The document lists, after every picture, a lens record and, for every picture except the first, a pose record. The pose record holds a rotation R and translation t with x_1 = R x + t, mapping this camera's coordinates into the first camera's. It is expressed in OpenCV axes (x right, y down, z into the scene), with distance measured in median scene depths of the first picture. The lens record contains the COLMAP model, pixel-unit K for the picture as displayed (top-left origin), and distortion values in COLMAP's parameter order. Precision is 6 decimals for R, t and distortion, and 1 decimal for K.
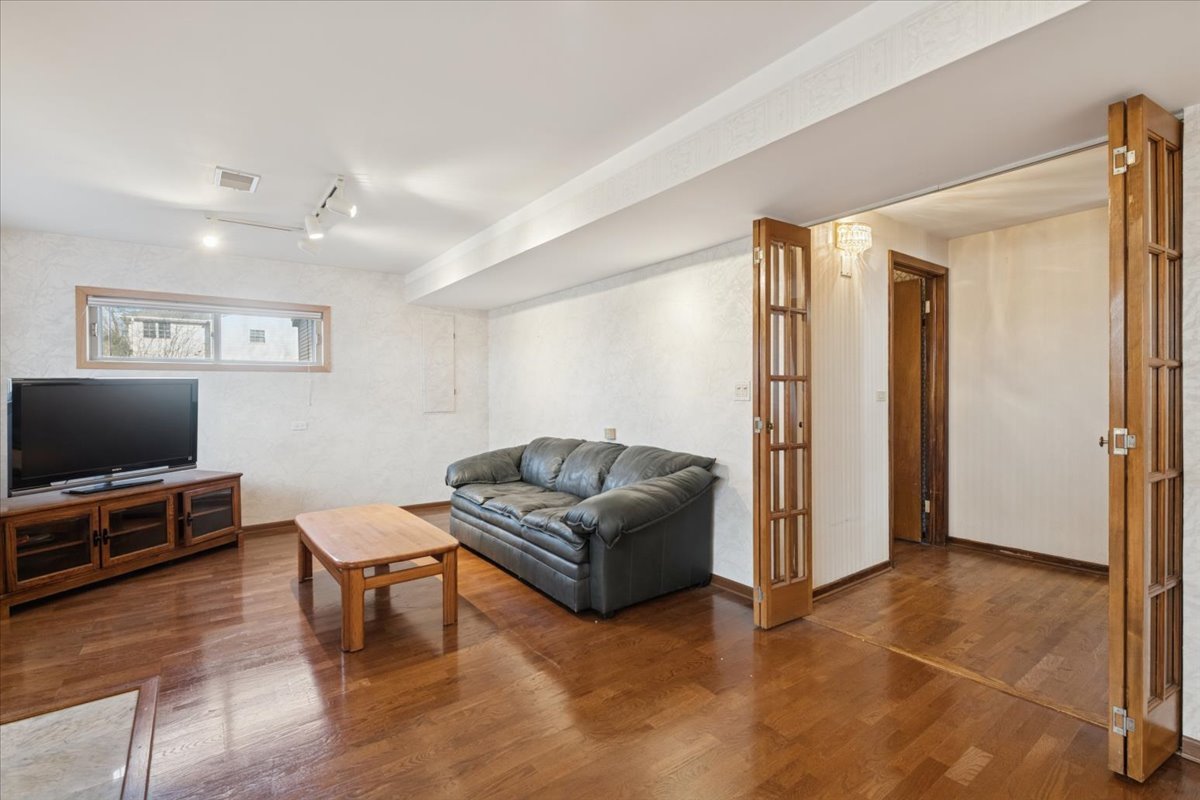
lens RADIAL K [[521.9, 0, 596.5], [0, 521.9, 396.0], [0, 0, 1]] dist [0.002686, -0.000586]
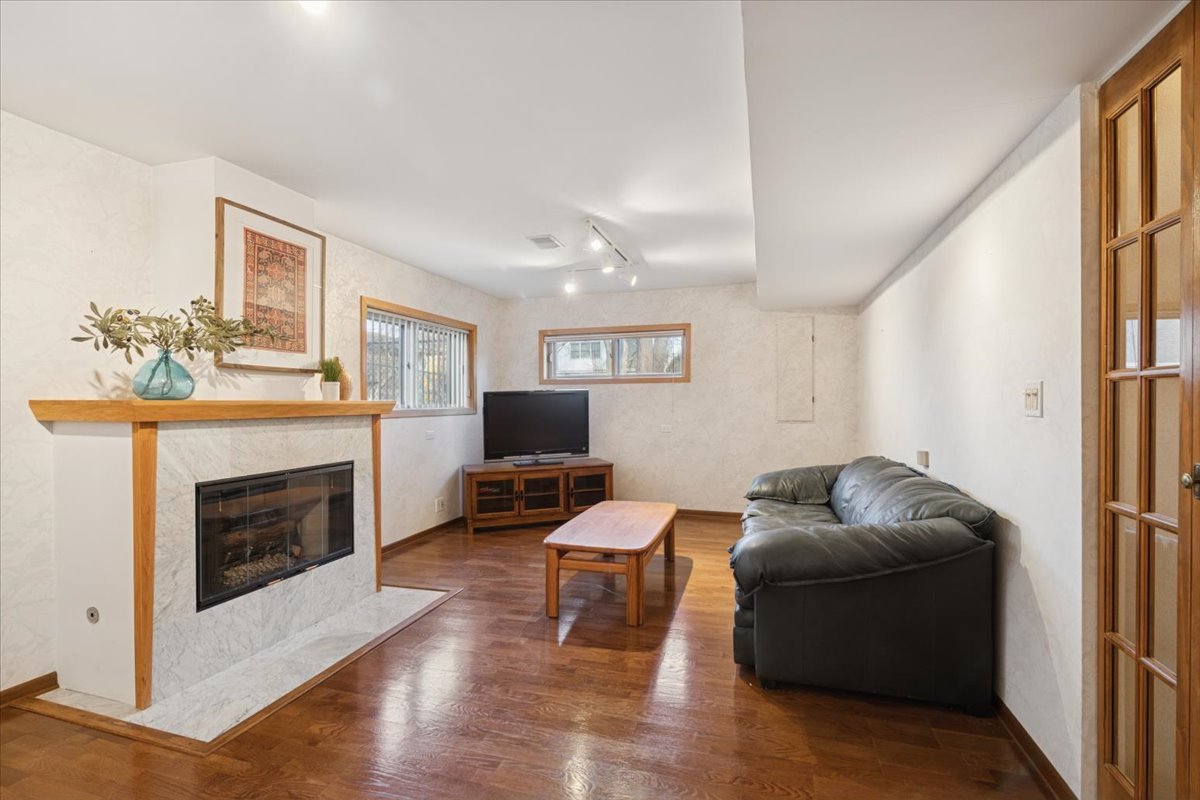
lens RADIAL K [[521.9, 0, 597.9], [0, 521.9, 399.8], [0, 0, 1]] dist [0.002686, -0.000586]
pose [[0.613767, 0.000733, -0.789487, 0.353811], [-0.004886, 0.999984, -0.002870, -0.004607], [0.789472, 0.005619, 0.613760, 0.224375]]
